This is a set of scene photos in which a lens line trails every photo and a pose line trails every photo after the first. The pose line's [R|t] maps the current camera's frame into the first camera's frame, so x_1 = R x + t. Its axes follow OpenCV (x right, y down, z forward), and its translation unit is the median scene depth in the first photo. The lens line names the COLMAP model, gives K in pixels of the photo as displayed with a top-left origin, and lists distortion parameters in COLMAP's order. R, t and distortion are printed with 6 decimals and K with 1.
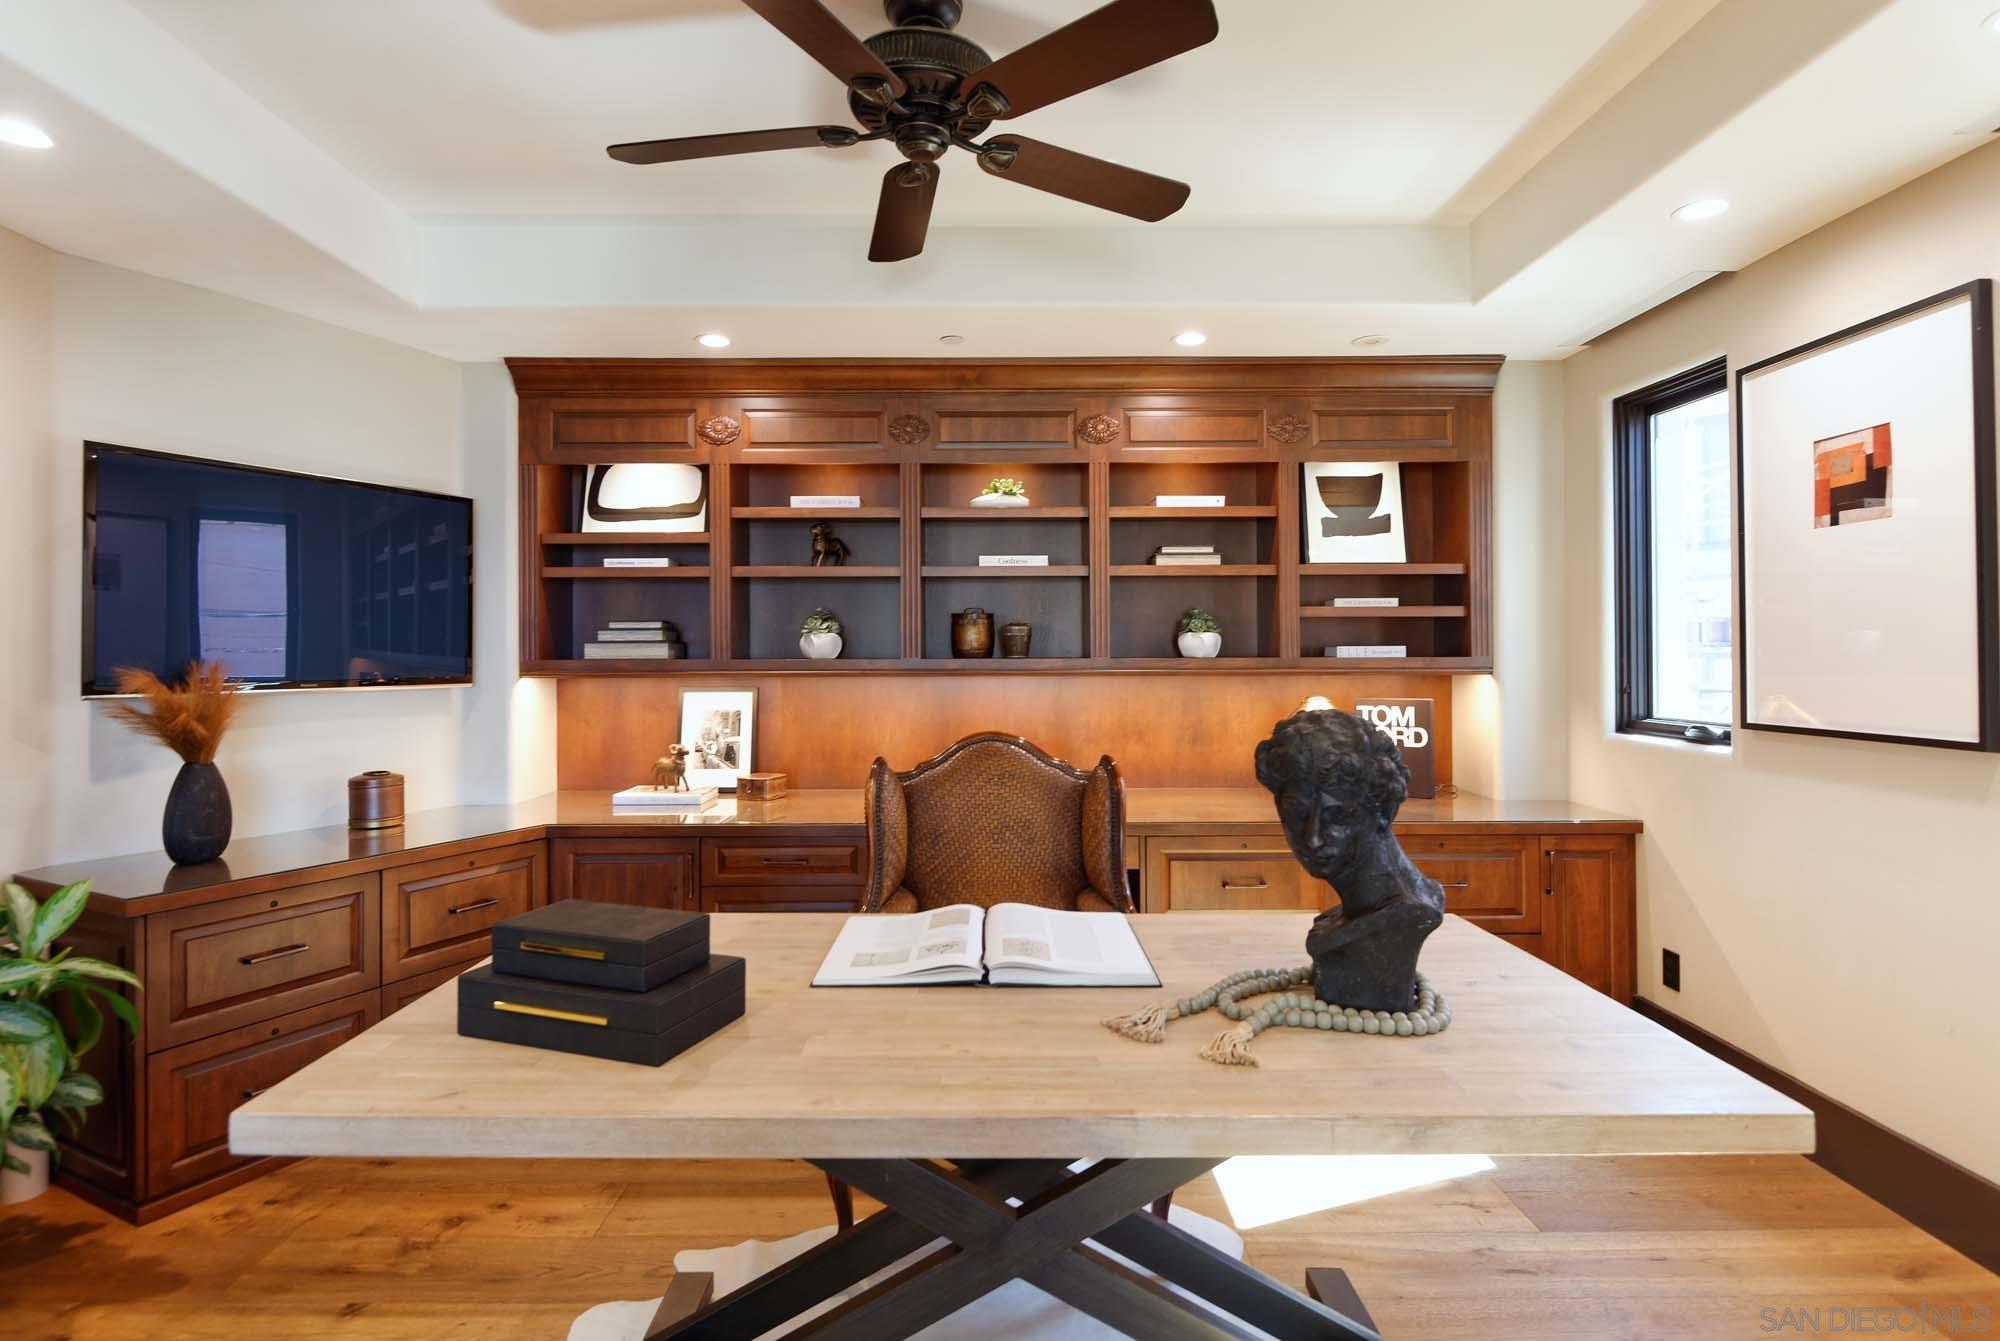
lens RADIAL K [[1037.5, 0, 999.4], [0, 1037.5, 621.3], [0, 0, 1]] dist [0.003162, 0.001199]
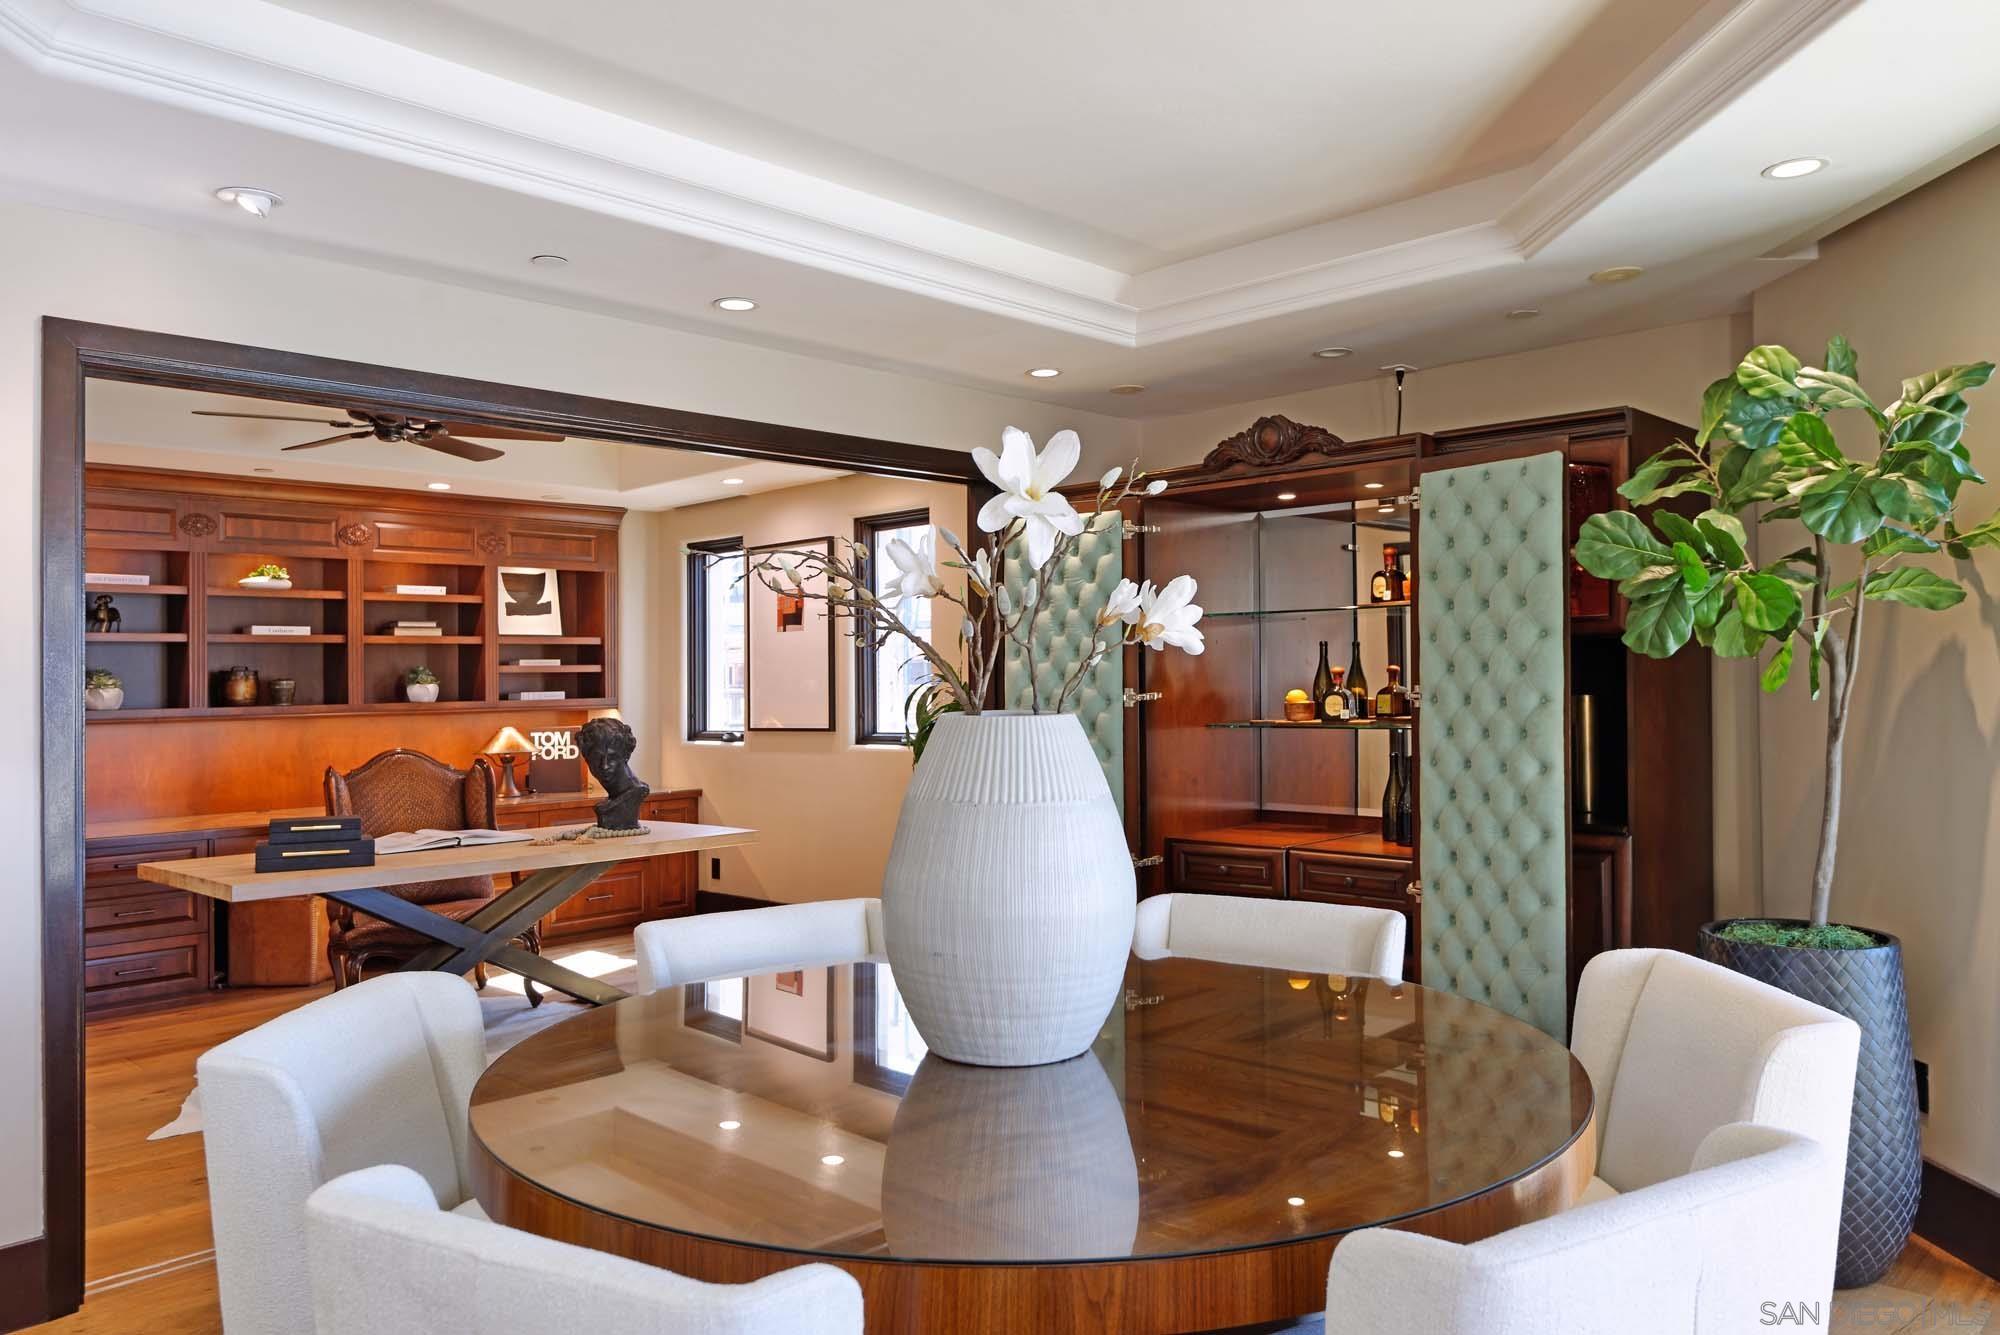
lens RADIAL K [[1418.1, 0, 1001.1], [0, 1418.1, 662.7], [0, 0, 1]] dist [0.003390, 0.001574]
pose [[0.703225, -0.001606, 0.710966, -0.624686], [-0.003261, 0.999980, 0.005485, -0.031501], [-0.710960, -0.006176, 0.703205, -0.894191]]
